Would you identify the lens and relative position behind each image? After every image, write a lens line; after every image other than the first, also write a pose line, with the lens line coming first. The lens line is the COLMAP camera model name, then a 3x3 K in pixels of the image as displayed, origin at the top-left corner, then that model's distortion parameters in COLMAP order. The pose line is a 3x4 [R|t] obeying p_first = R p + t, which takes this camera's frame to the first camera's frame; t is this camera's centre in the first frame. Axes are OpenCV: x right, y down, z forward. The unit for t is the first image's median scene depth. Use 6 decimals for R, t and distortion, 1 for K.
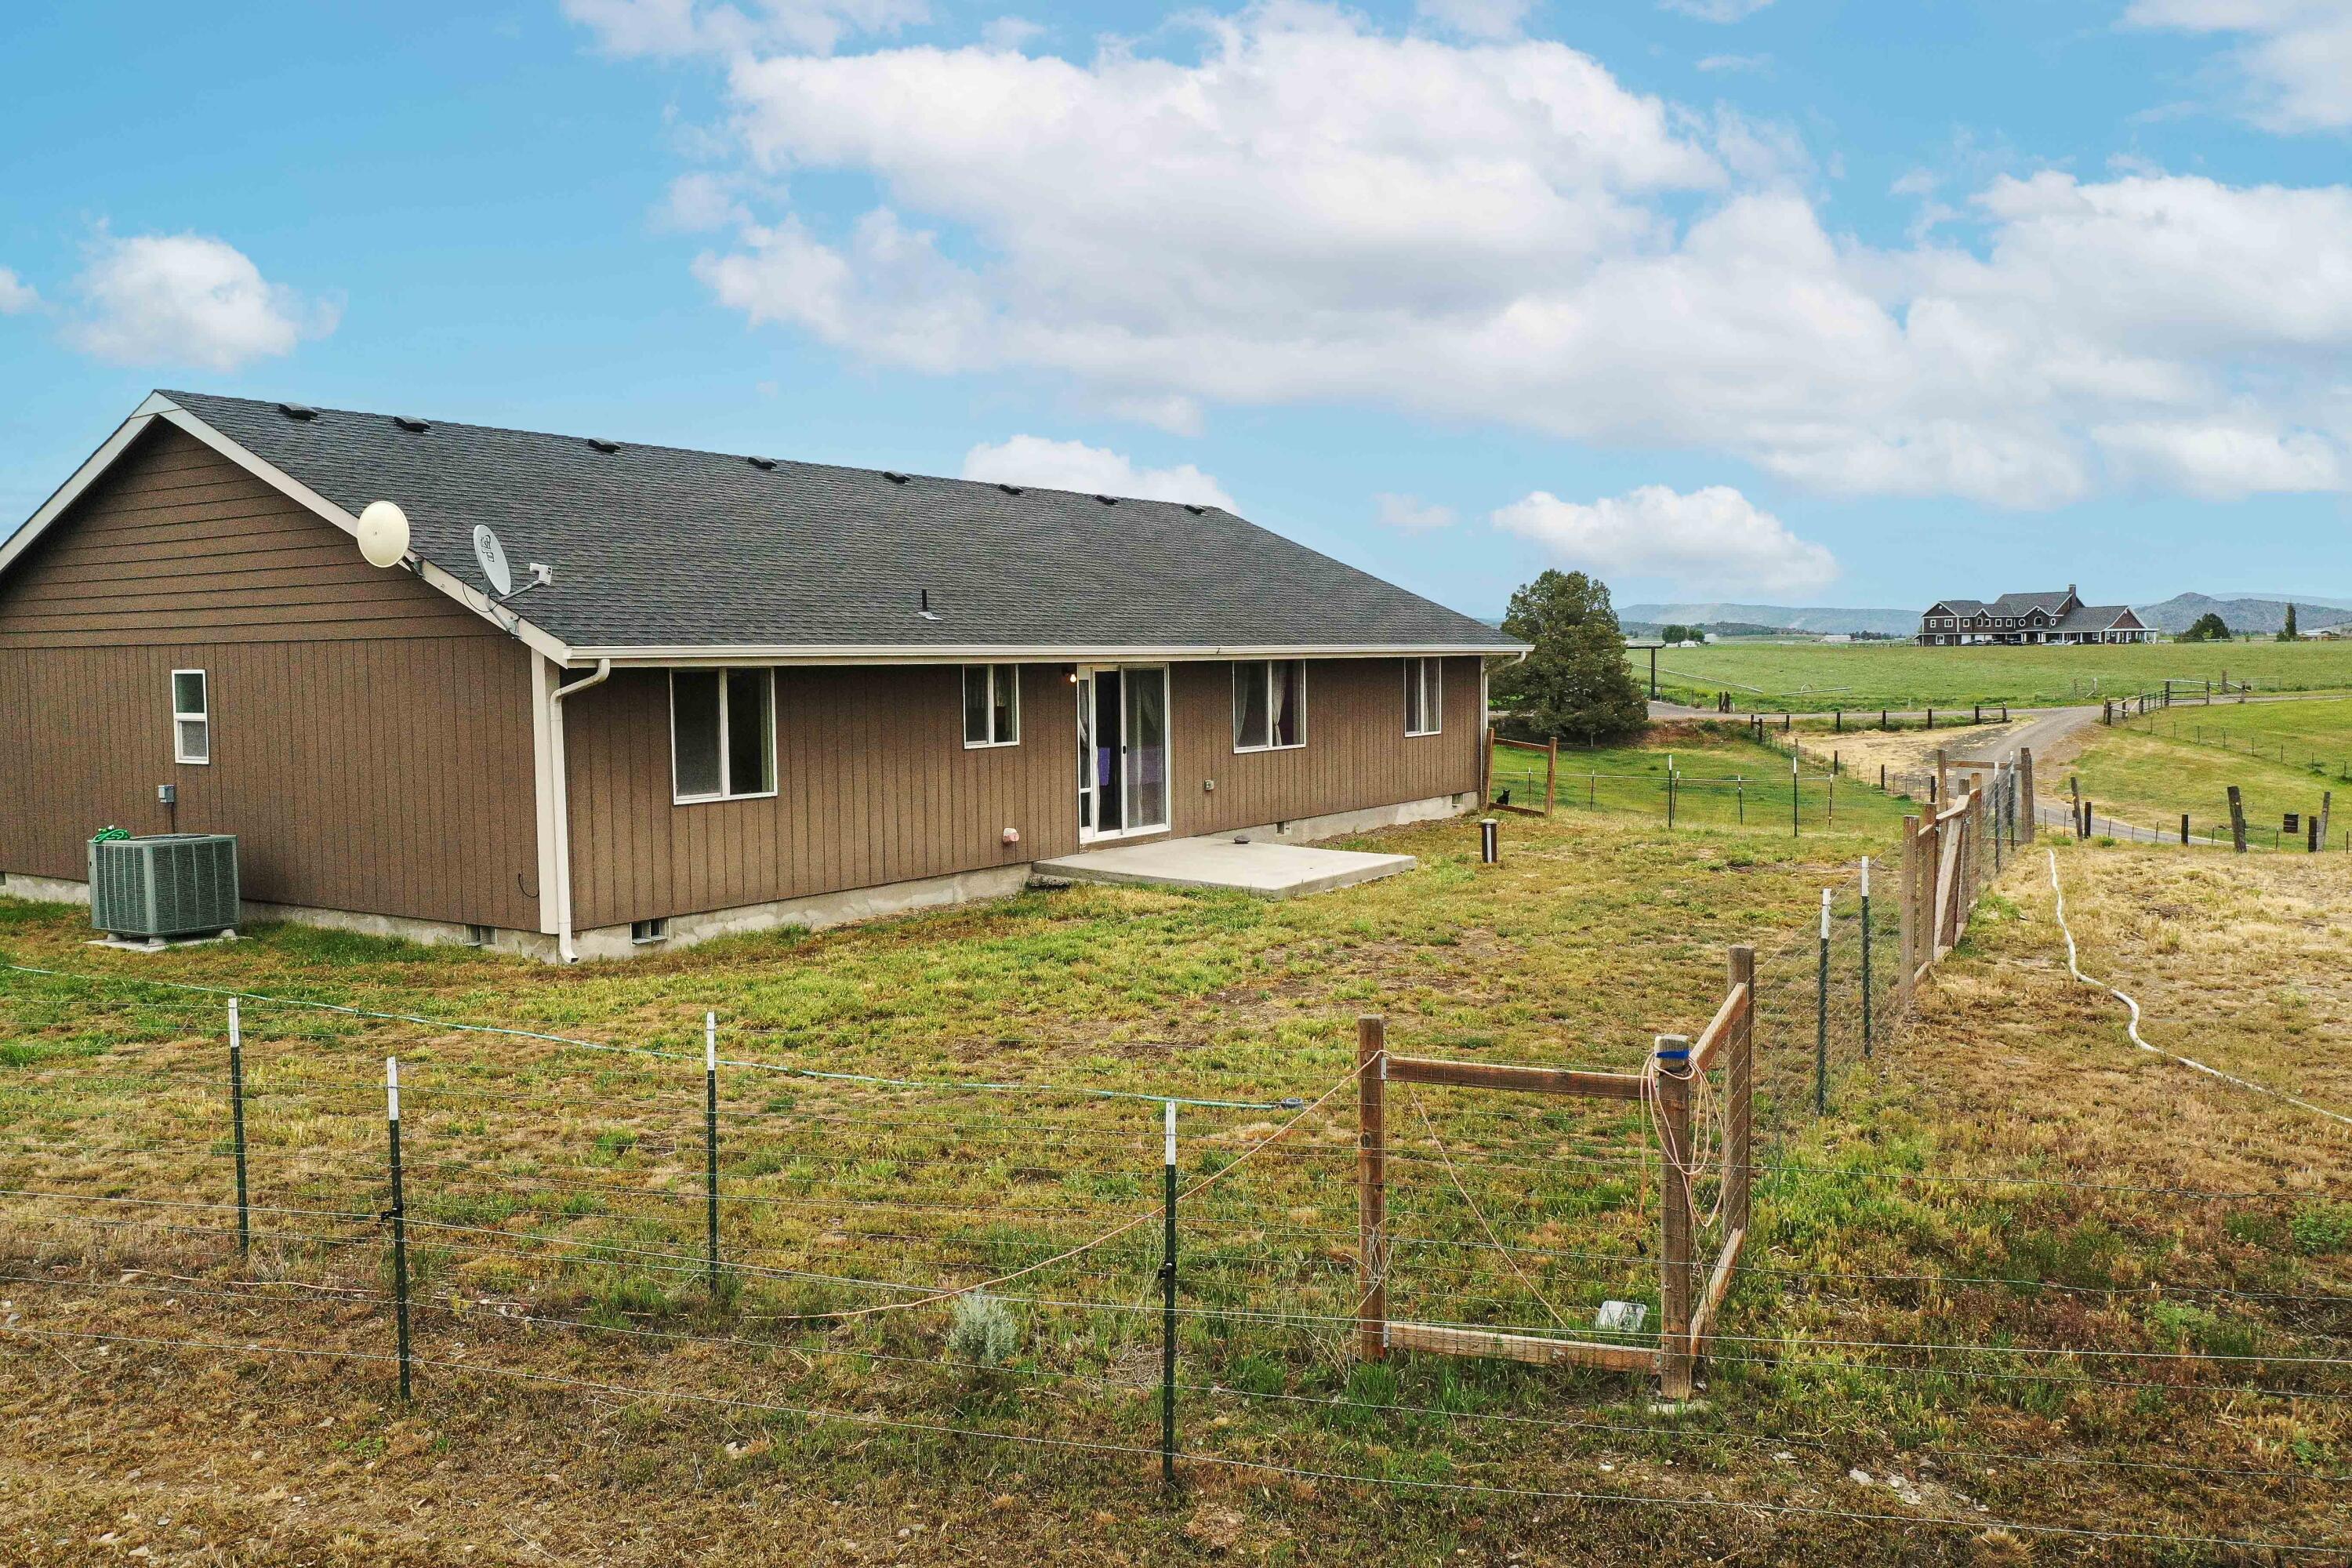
lens RADIAL K [[1905.7, 0, 1179.2], [0, 1905.7, 788.2], [0, 0, 1]] dist [-0.005491, 0.000600]
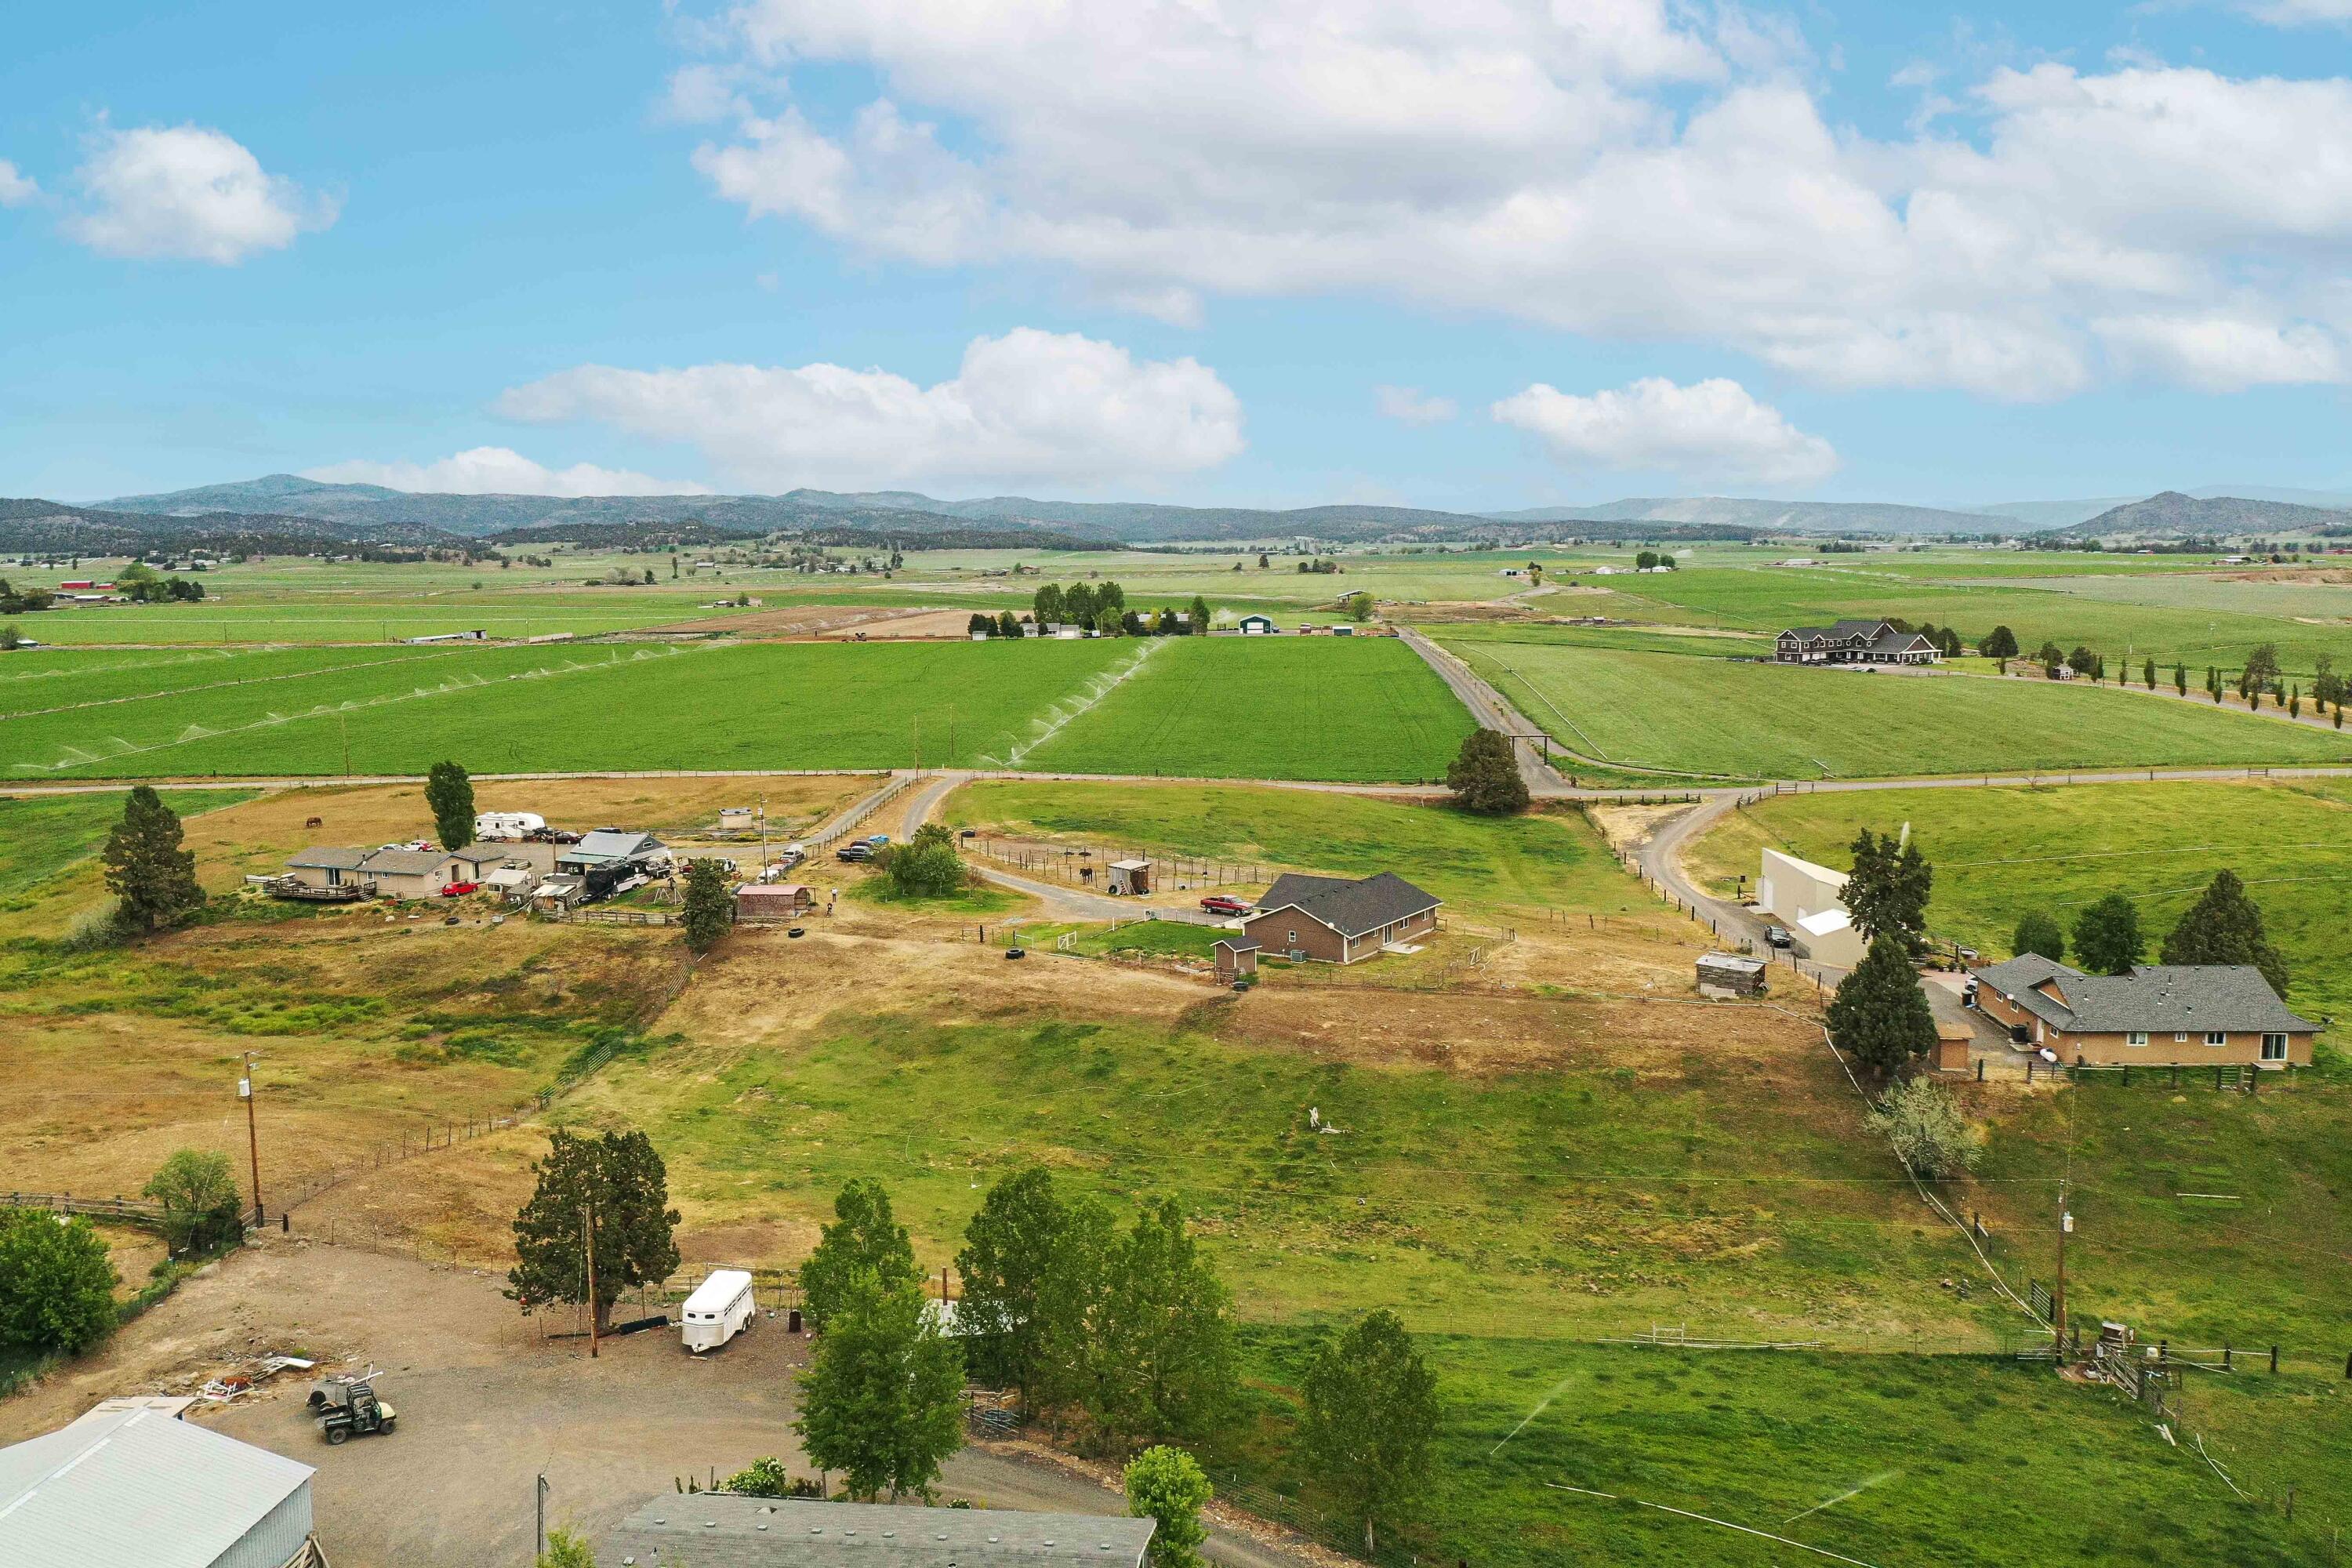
lens RADIAL K [[1905.7, 0, 1175.5], [0, 1905.7, 782.0], [0, 0, 1]] dist [-0.005491, 0.000600]
pose [[0.999998, -0.001908, -0.000706, -0.142001], [0.001945, 0.998417, 0.056219, -0.172779], [0.000598, -0.056220, 0.998418, -1.088530]]
